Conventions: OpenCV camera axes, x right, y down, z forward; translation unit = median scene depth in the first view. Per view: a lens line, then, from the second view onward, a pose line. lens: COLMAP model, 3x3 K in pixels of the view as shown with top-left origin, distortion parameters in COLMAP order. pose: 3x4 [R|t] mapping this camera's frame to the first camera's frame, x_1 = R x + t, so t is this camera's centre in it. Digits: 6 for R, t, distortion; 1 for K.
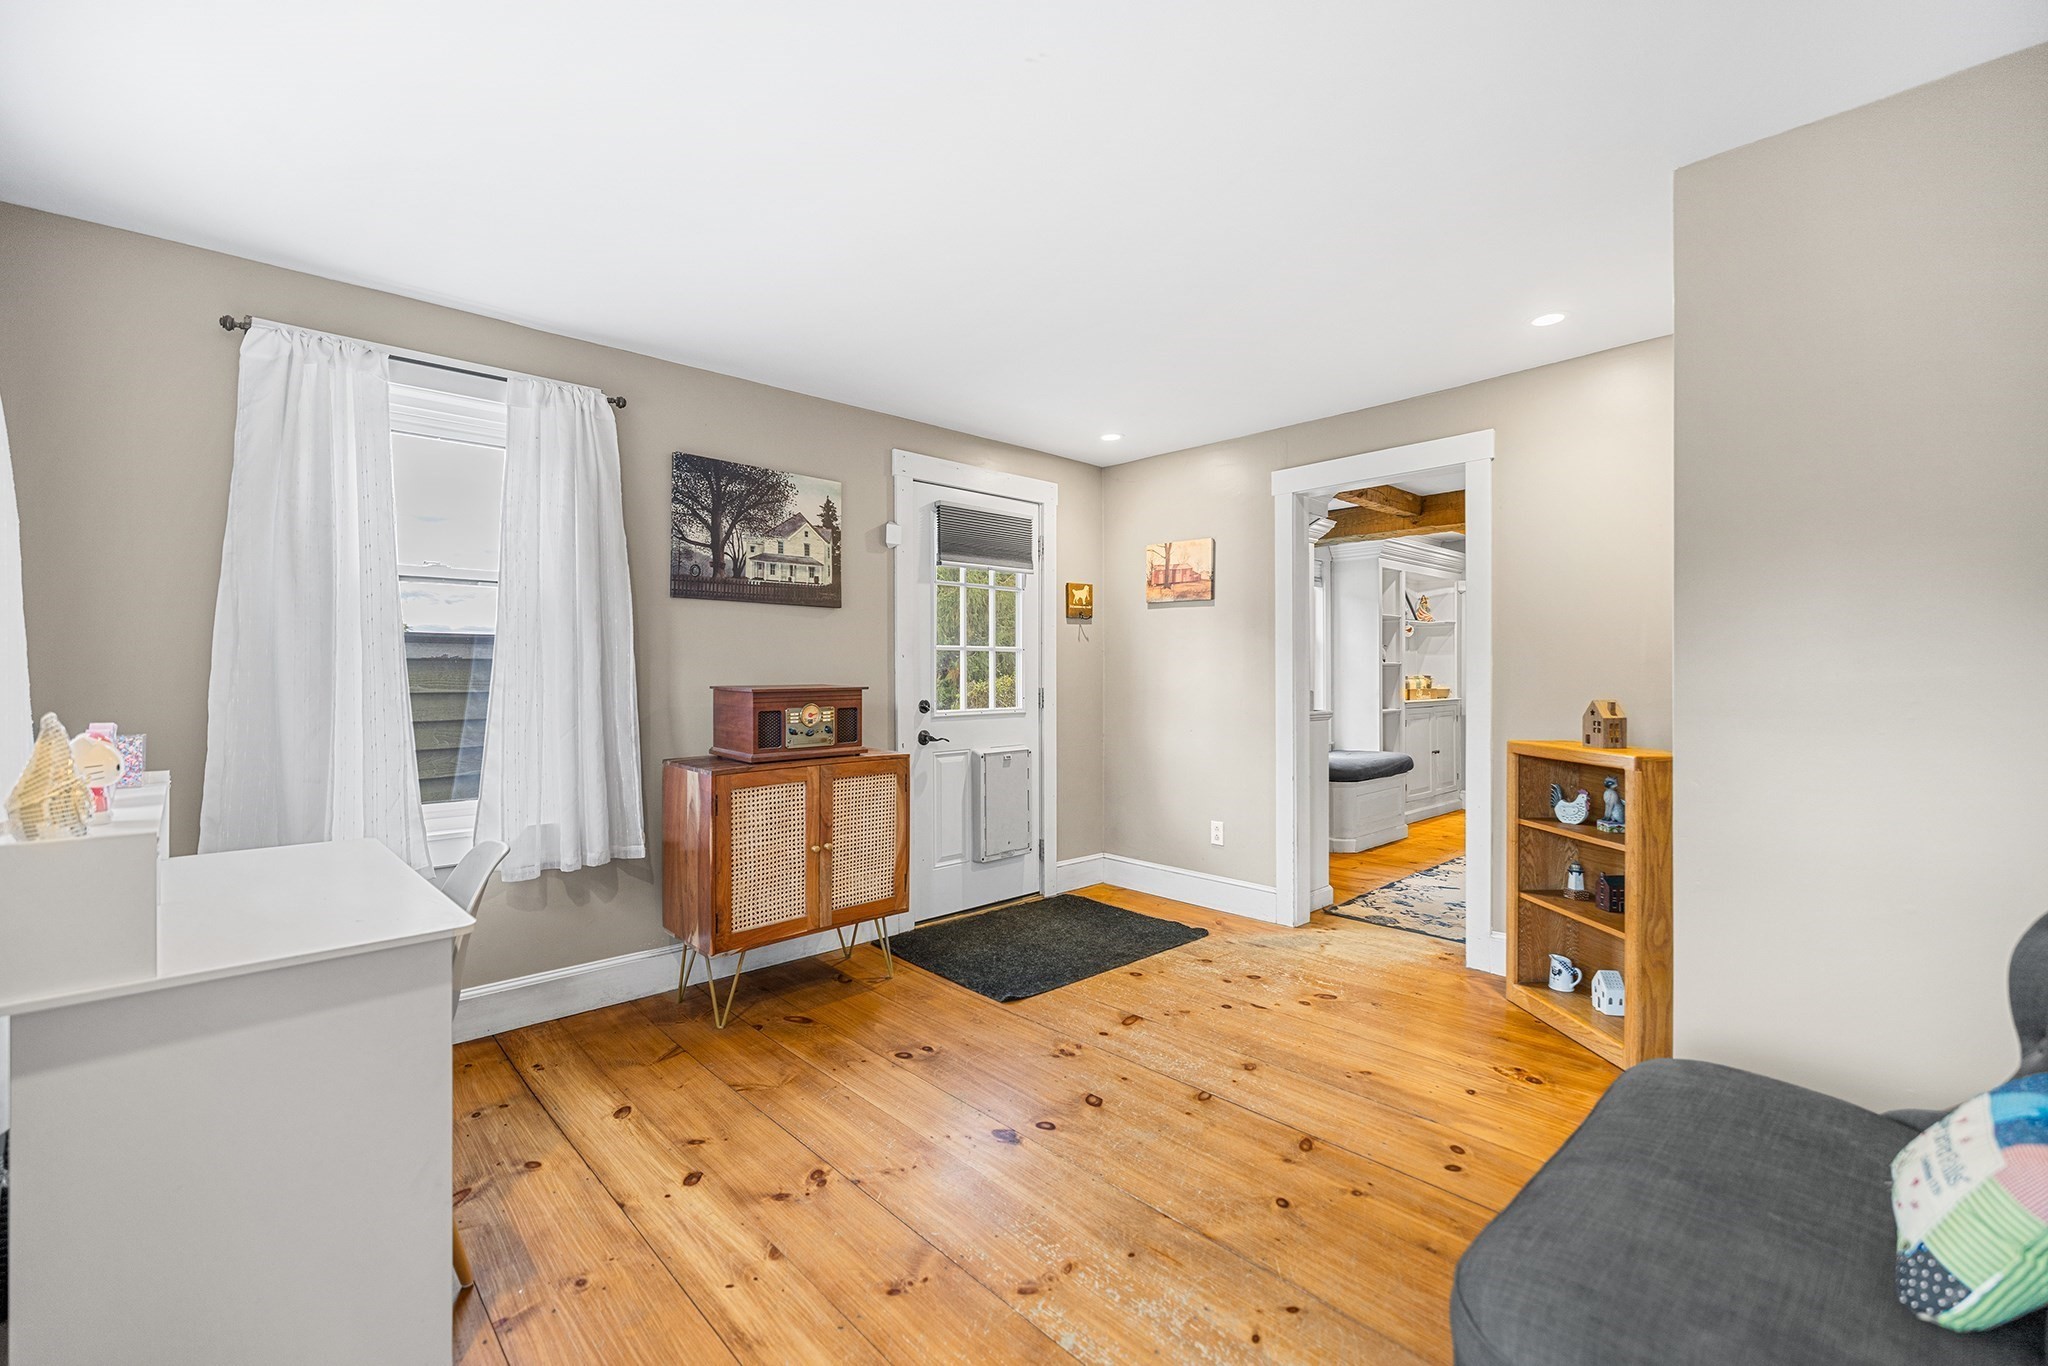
lens RADIAL K [[870.2, 0, 1016.5], [0, 870.2, 688.3], [0, 0, 1]] dist [-0.000942, 0.001644]
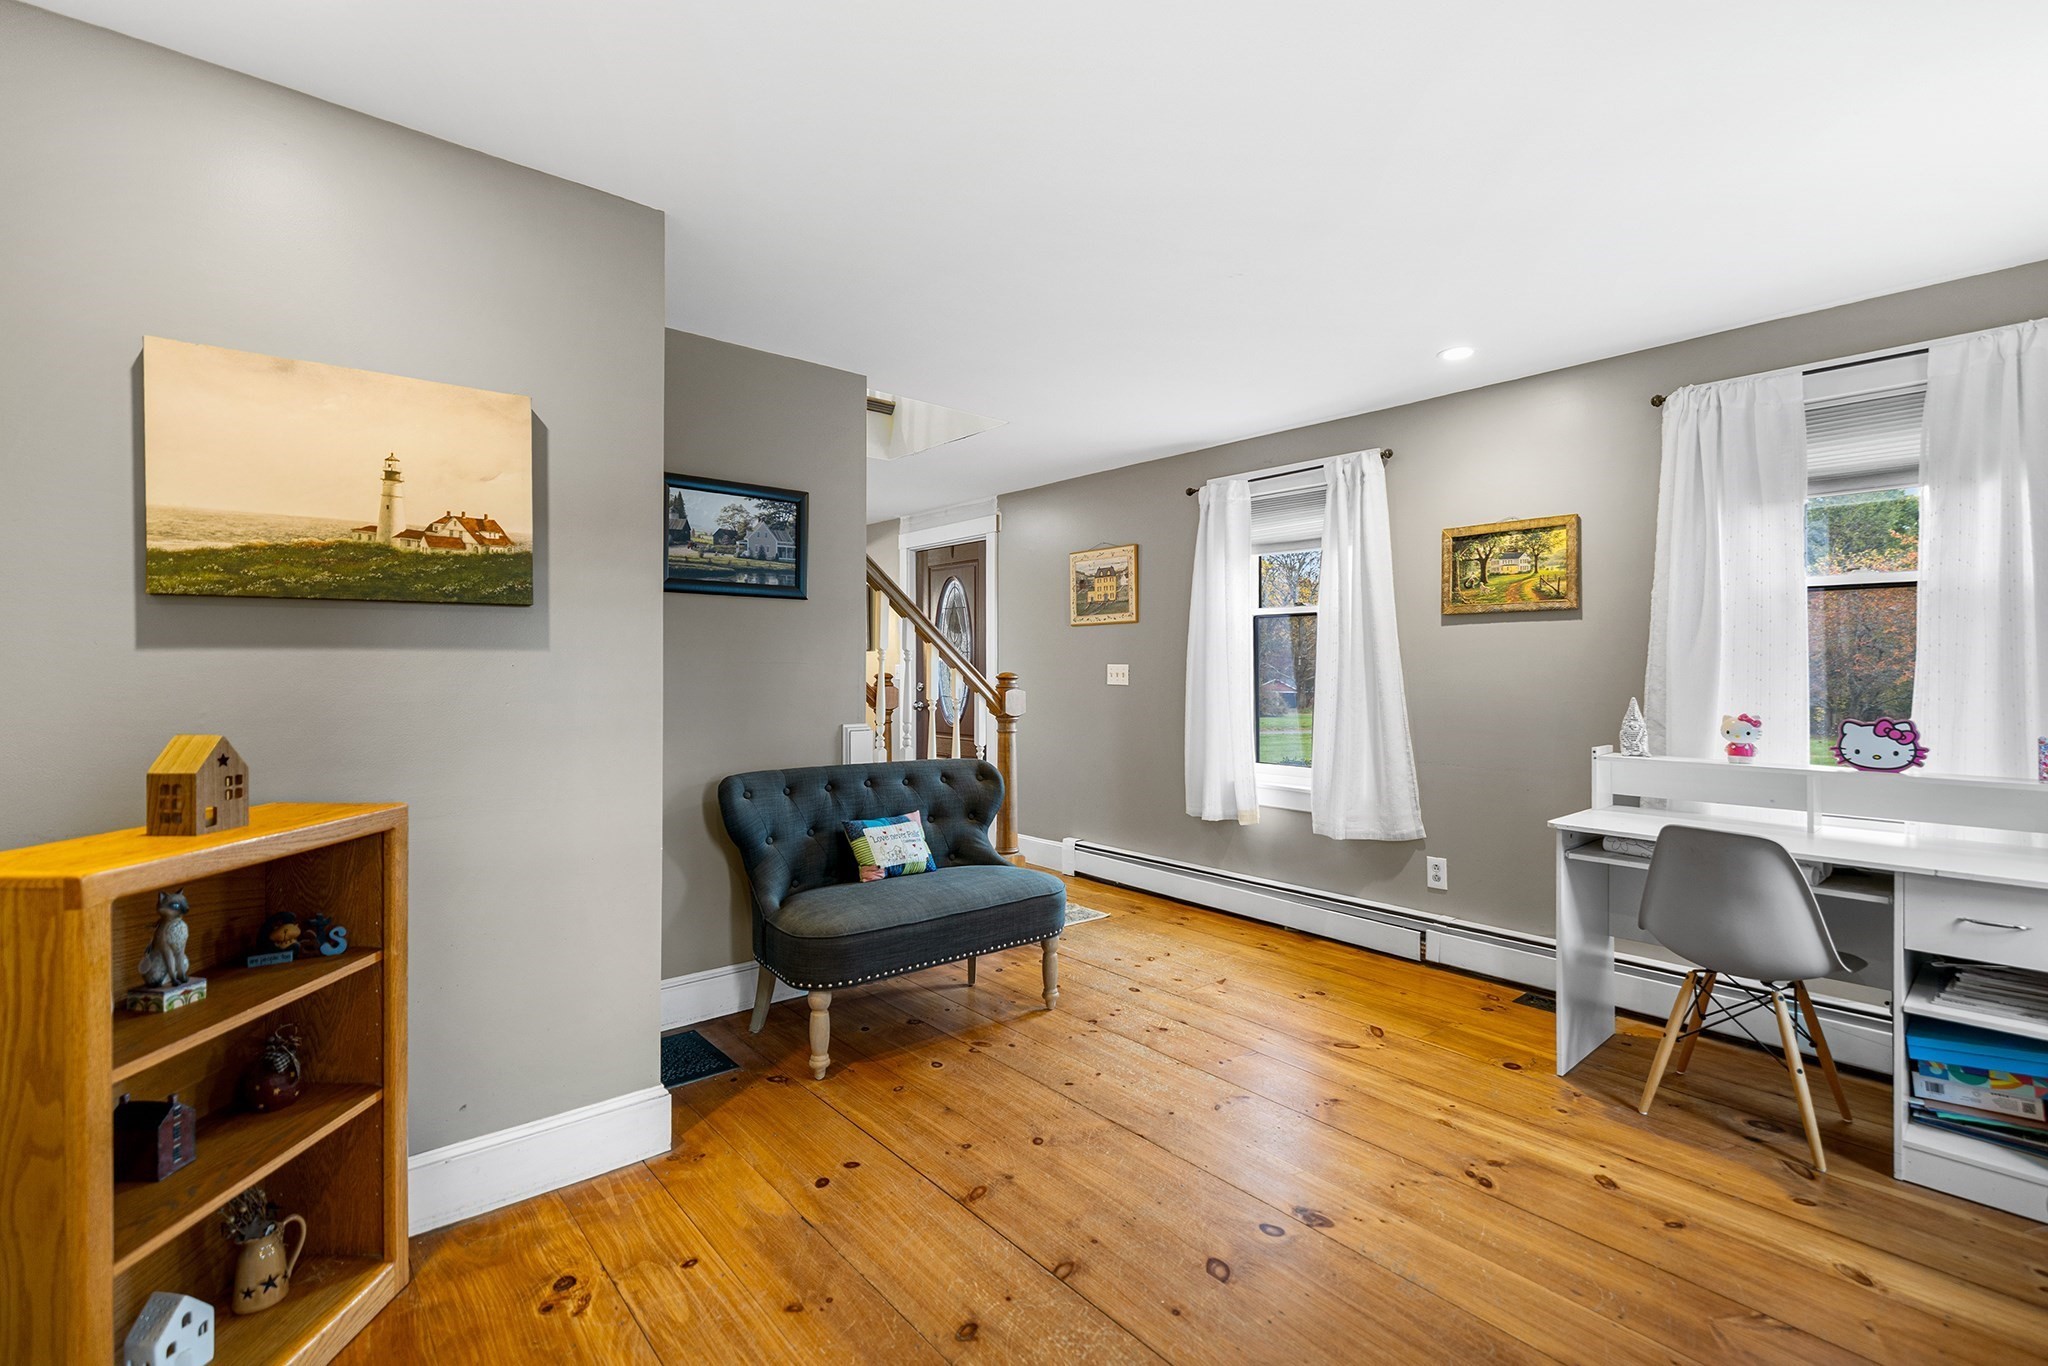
lens RADIAL K [[910.0, 0, 1041.2], [0, 910.0, 671.1], [0, 0, 1]] dist [-0.000956, 0.000079]
pose [[-0.999643, -0.003869, 0.026438, 0.177021], [-0.003427, 0.999854, 0.016738, -0.030266], [-0.026499, 0.016641, -0.999510, 1.422398]]
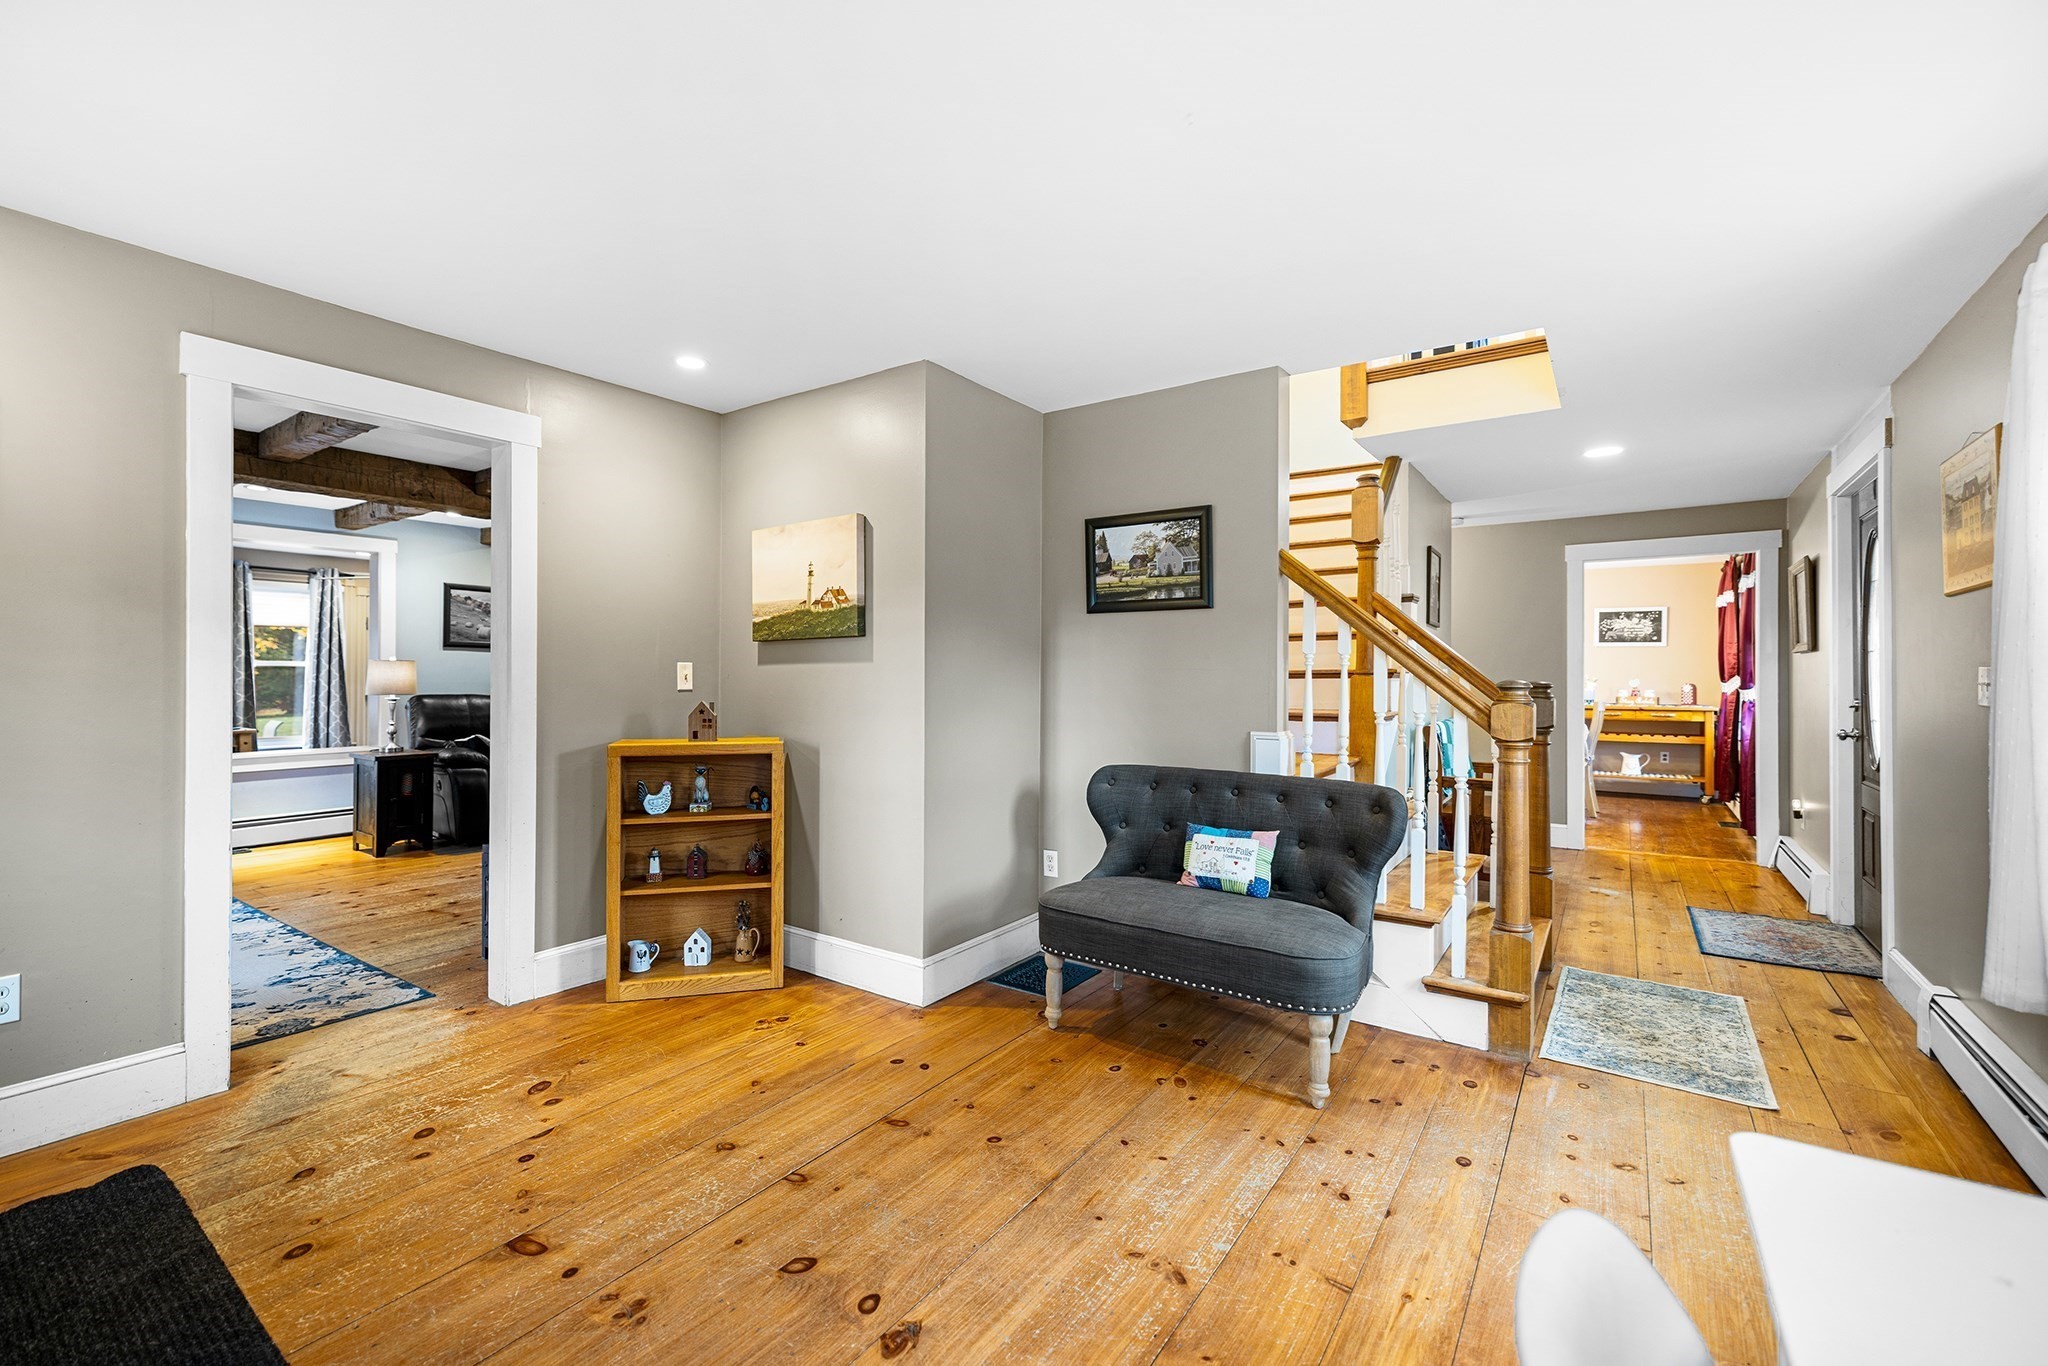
lens RADIAL K [[870.2, 0, 1019.0], [0, 870.2, 672.6], [0, 0, 1]] dist [-0.000942, 0.001644]
pose [[-0.213674, -0.000211, 0.976905, -0.541255], [0.010009, 0.999947, 0.002405, -0.021022], [-0.976854, 0.010292, -0.213661, 0.787328]]
